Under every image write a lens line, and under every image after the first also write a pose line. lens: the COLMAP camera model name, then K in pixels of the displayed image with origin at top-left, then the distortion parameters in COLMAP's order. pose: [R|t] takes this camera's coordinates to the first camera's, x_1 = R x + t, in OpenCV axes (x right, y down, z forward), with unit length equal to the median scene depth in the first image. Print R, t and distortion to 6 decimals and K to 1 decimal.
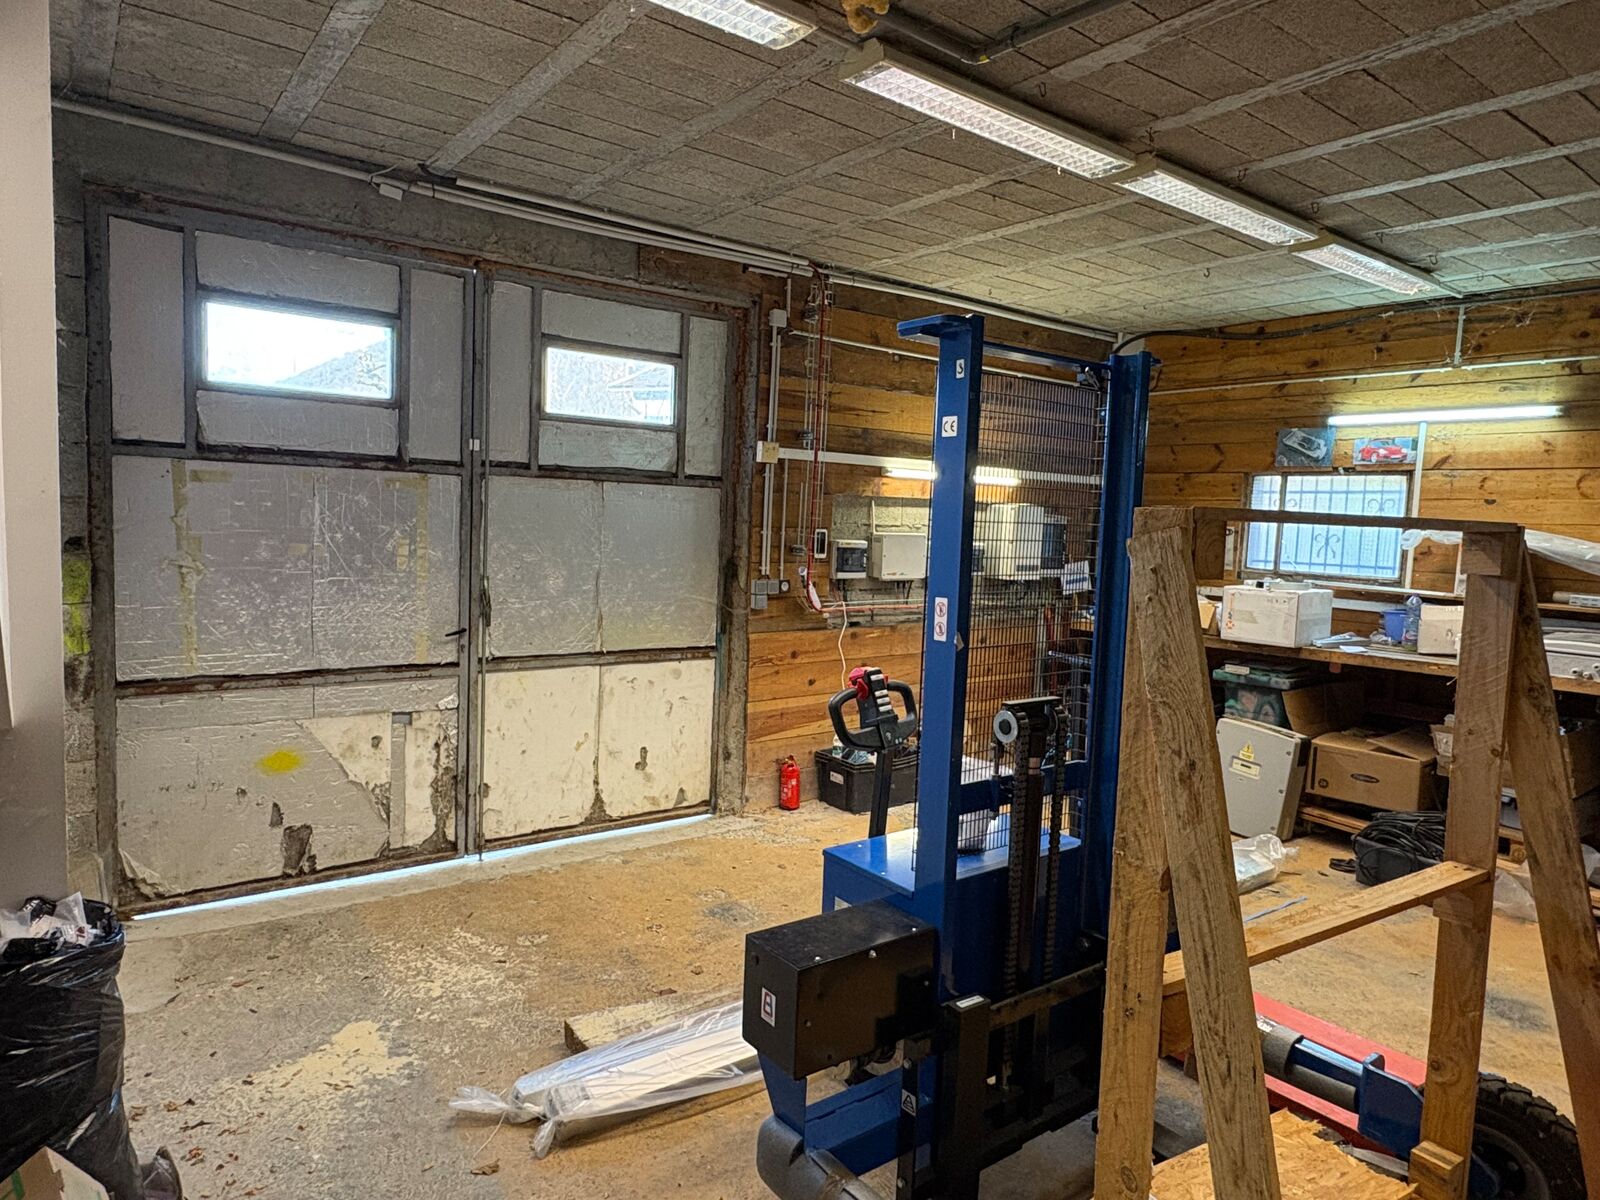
lens RADIAL K [[984.4, 0, 800.0], [0, 984.4, 600.0], [0, 0, 1]] dist [-0.005348, 0.007311]
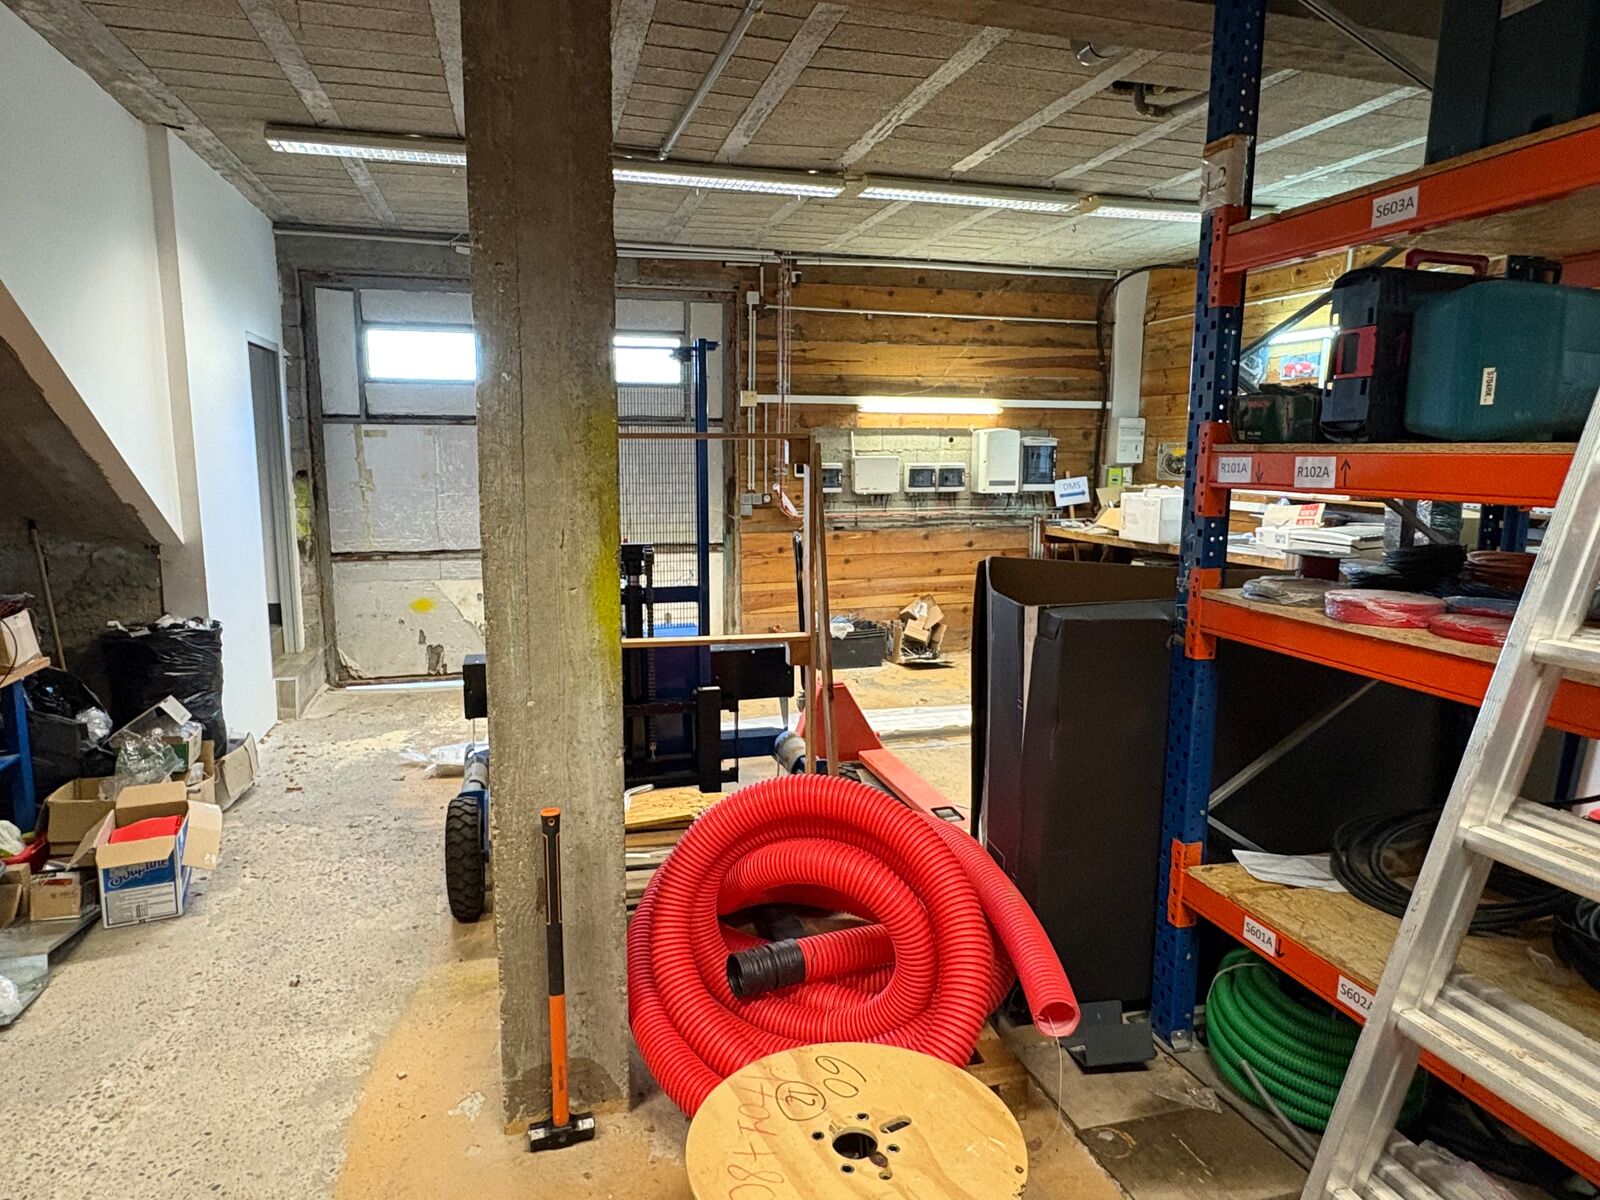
lens RADIAL K [[984.4, 0, 800.0], [0, 984.4, 600.0], [0, 0, 1]] dist [-0.005348, 0.007311]
pose [[0.932534, 0.021701, -0.360431, 0.528334], [0.000637, 0.998092, 0.061742, 0.042804], [0.361083, -0.057806, 0.930740, -0.250881]]
